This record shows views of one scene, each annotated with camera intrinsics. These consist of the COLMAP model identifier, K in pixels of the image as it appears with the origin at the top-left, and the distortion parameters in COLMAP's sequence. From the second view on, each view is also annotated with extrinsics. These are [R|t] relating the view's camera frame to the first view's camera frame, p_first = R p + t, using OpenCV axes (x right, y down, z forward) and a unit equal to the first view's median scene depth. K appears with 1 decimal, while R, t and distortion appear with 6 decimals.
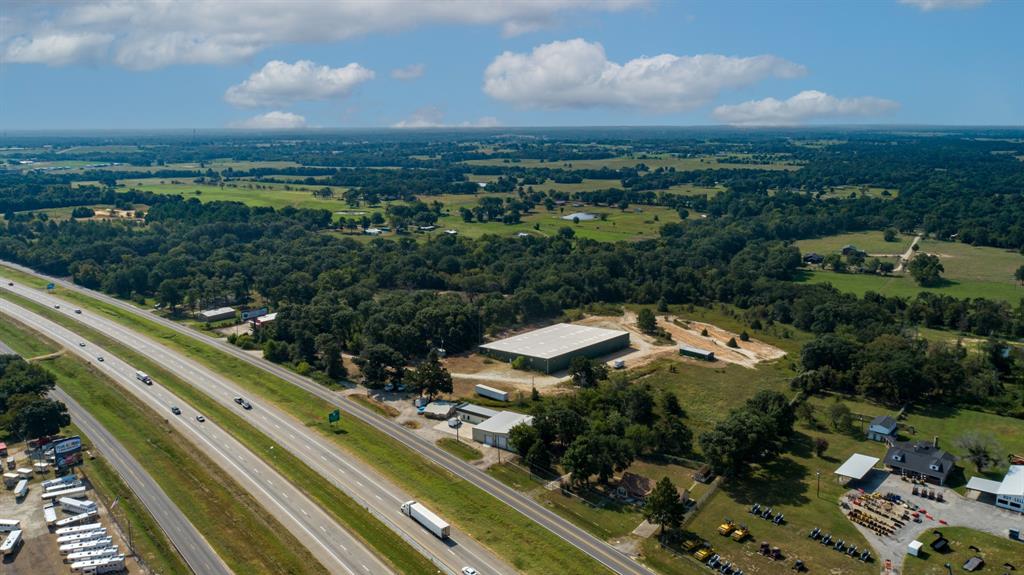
lens RADIAL K [[753.5, 0, 509.1], [0, 753.5, 287.1], [0, 0, 1]] dist [-0.004410, 0.000991]
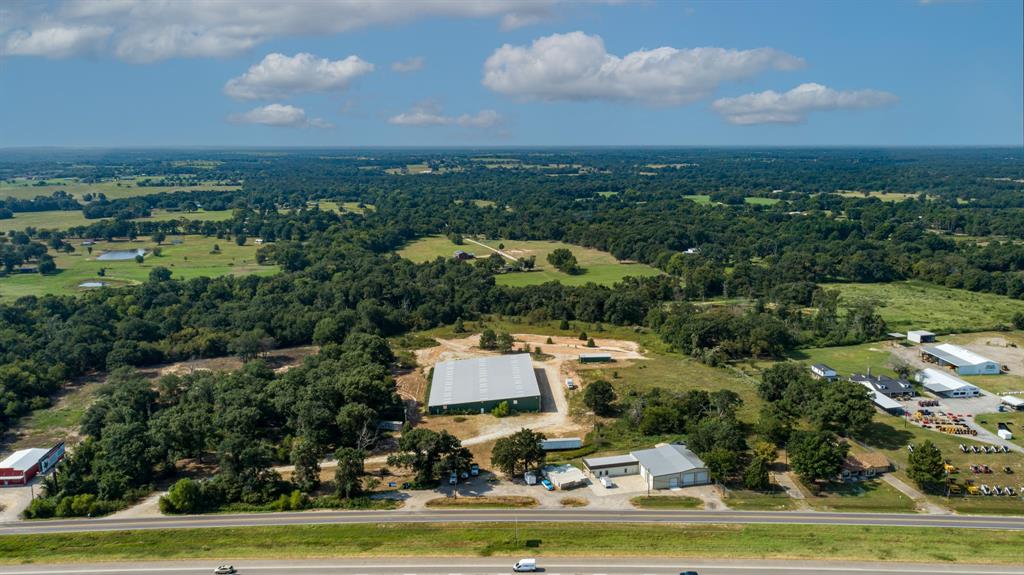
lens RADIAL K [[753.5, 0, 509.1], [0, 753.5, 287.1], [0, 0, 1]] dist [-0.004410, 0.000991]
pose [[0.662669, -0.139503, 0.735805, -0.577465], [0.159408, 0.986257, 0.043424, -0.072175], [-0.731751, 0.088517, 0.675800, 0.376081]]
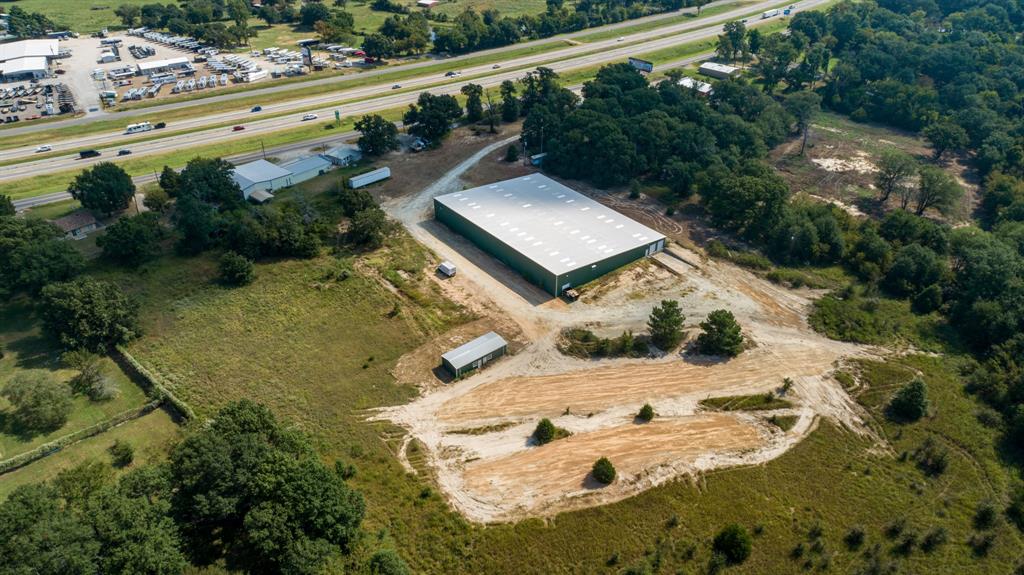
lens RADIAL K [[711.8, 0, 508.1], [0, 711.8, 288.2], [0, 0, 1]] dist [-0.010507, 0.003709]
pose [[-0.109281, 0.542349, -0.833016, 0.612651], [-0.217767, 0.804614, 0.552426, -0.210790], [0.969864, 0.241773, 0.030177, 0.994651]]
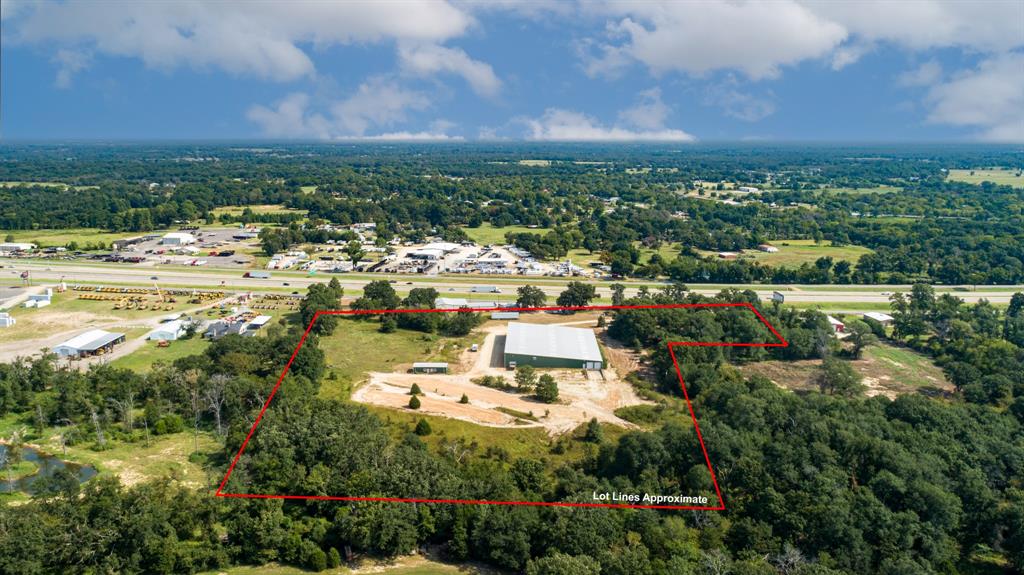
lens RADIAL K [[781.4, 0, 480.1], [0, 781.4, 289.0], [0, 0, 1]] dist [0.003901, 0.002991]
pose [[-0.743233, 0.136682, -0.654922, 0.832546], [-0.139406, 0.925783, 0.351414, -0.357893], [0.654348, 0.352482, -0.669018, 1.660822]]
